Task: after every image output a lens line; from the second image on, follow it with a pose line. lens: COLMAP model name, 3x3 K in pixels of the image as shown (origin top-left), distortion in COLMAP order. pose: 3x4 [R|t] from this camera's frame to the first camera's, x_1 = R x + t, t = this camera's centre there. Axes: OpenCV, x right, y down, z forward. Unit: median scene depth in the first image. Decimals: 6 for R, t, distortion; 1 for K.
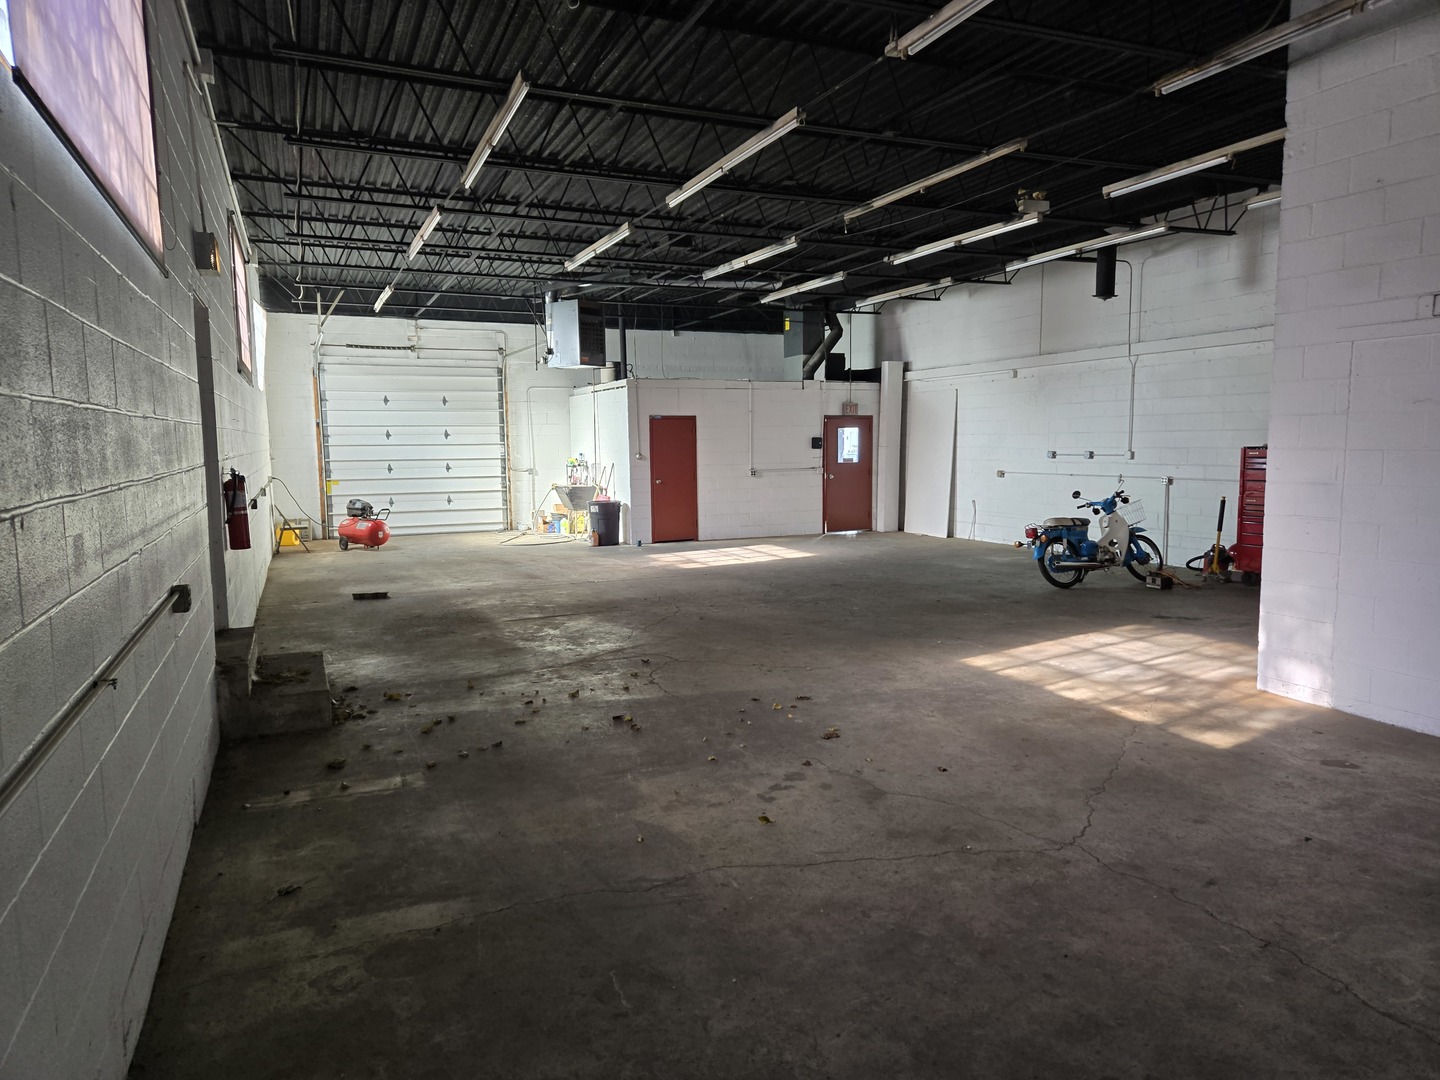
lens RADIAL K [[948.3, 0, 720.4], [0, 948.3, 544.6], [0, 0, 1]] dist [0.089663, -0.065484]
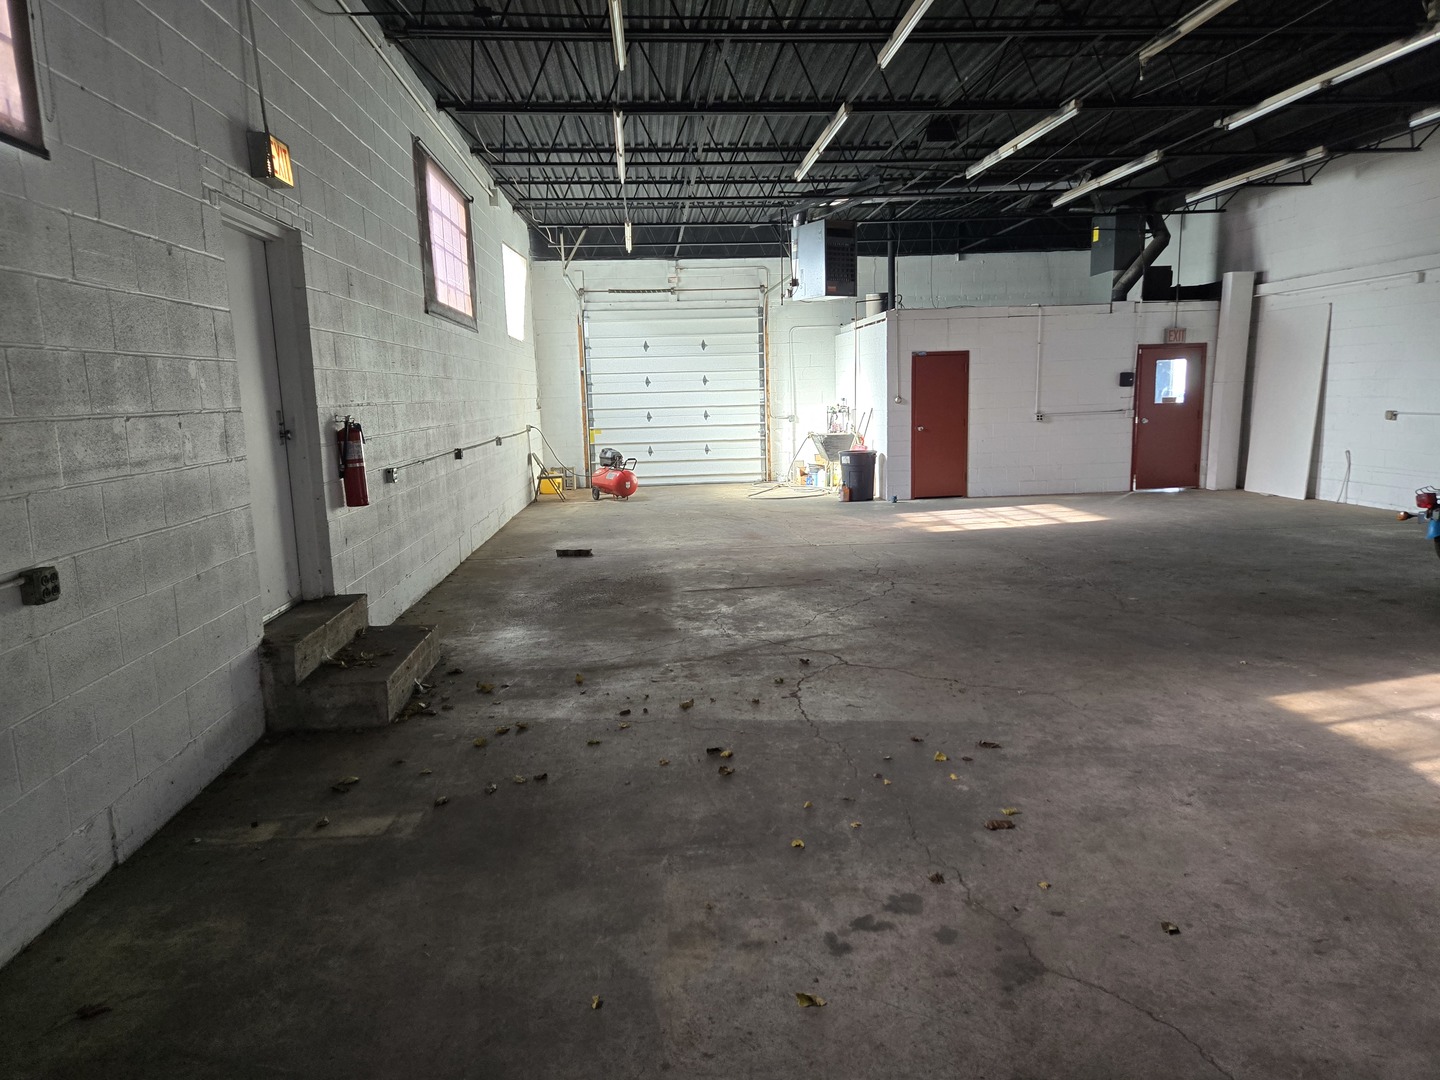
lens RADIAL K [[948.3, 0, 720.4], [0, 948.3, 544.6], [0, 0, 1]] dist [0.089663, -0.065484]
pose [[0.946495, 0.037015, -0.320587, 0.068470], [-0.019346, 0.998122, 0.058128, -0.011340], [0.322137, -0.048816, 0.945434, 0.163970]]
